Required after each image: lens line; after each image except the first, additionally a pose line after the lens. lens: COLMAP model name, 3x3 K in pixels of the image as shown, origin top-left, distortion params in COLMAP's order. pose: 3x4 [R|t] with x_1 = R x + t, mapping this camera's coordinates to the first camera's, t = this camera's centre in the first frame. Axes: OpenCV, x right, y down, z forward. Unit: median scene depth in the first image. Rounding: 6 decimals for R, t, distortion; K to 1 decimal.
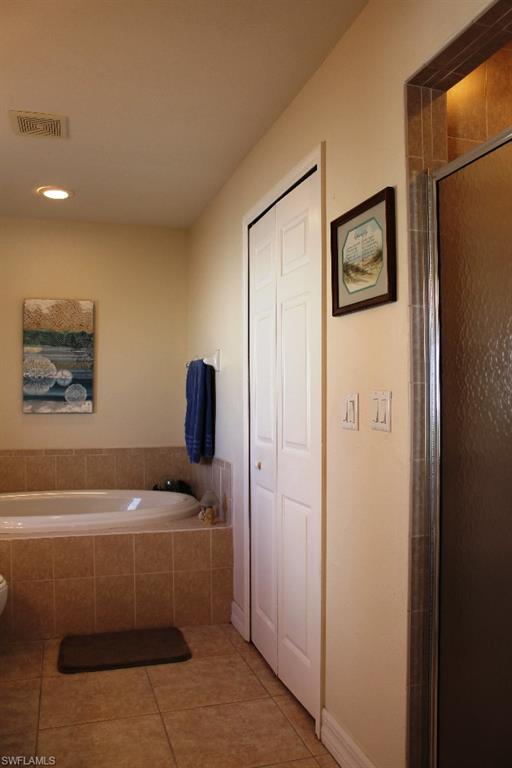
lens RADIAL K [[657.0, 0, 260.2], [0, 657.0, 381.9], [0, 0, 1]] dist [-0.150753, 0.131191]
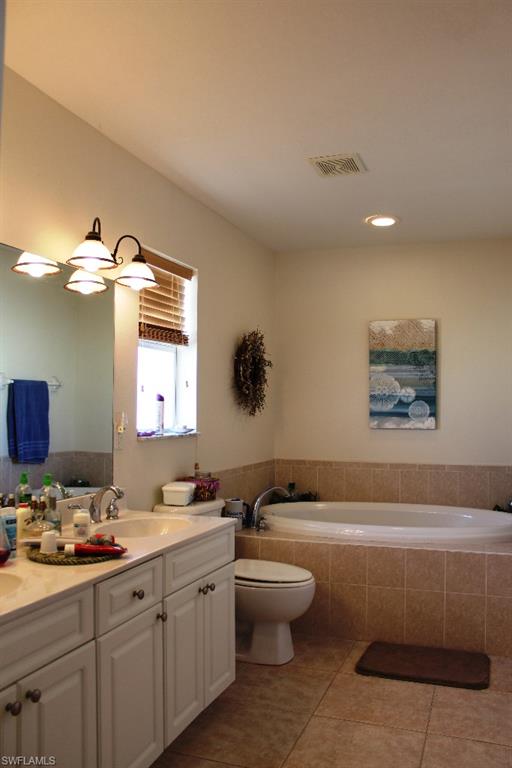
lens RADIAL K [[657.0, 0, 256.6], [0, 657.0, 383.0], [0, 0, 1]] dist [-0.150753, 0.131191]
pose [[0.784145, -0.018448, -0.620304, 0.197345], [0.005823, 0.999733, -0.022371, -0.004275], [0.620551, 0.013930, 0.784042, 0.039793]]
